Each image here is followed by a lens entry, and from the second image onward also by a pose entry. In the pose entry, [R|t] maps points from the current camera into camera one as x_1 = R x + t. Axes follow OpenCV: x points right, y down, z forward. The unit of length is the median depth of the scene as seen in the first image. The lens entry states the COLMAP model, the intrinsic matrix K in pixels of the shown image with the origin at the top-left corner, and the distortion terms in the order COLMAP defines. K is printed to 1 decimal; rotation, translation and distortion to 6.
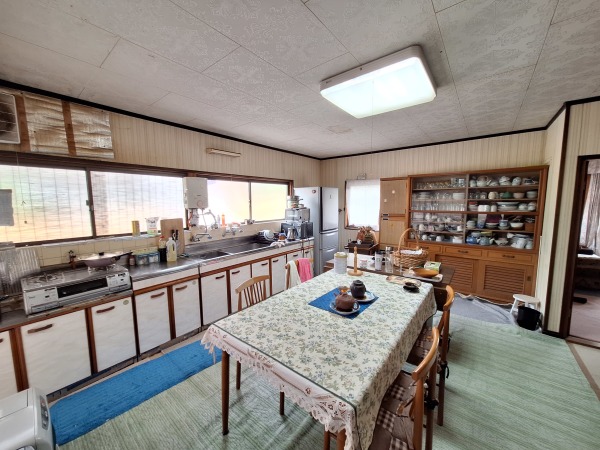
lens RADIAL K [[237.4, 0, 298.1], [0, 237.4, 227.1], [0, 0, 1]] dist [0.000288, 0.000655]
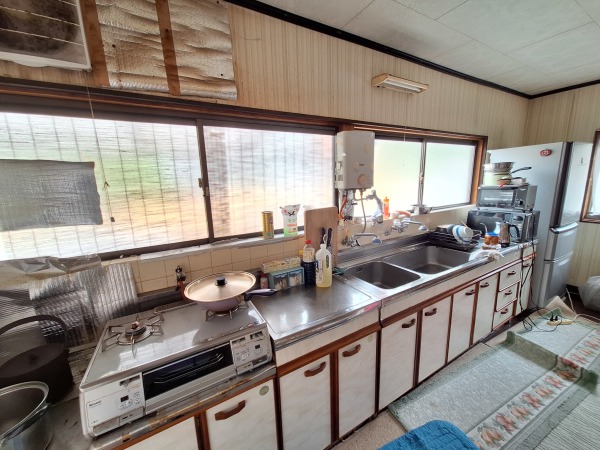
lens RADIAL K [[237.4, 0, 298.1], [0, 237.4, 227.1], [0, 0, 1]] dist [0.000288, 0.000655]
pose [[0.928633, 0.049040, -0.367745, -0.434246], [-0.013866, 0.995120, 0.097690, -0.052743], [0.370741, -0.085619, 0.924781, 0.527939]]
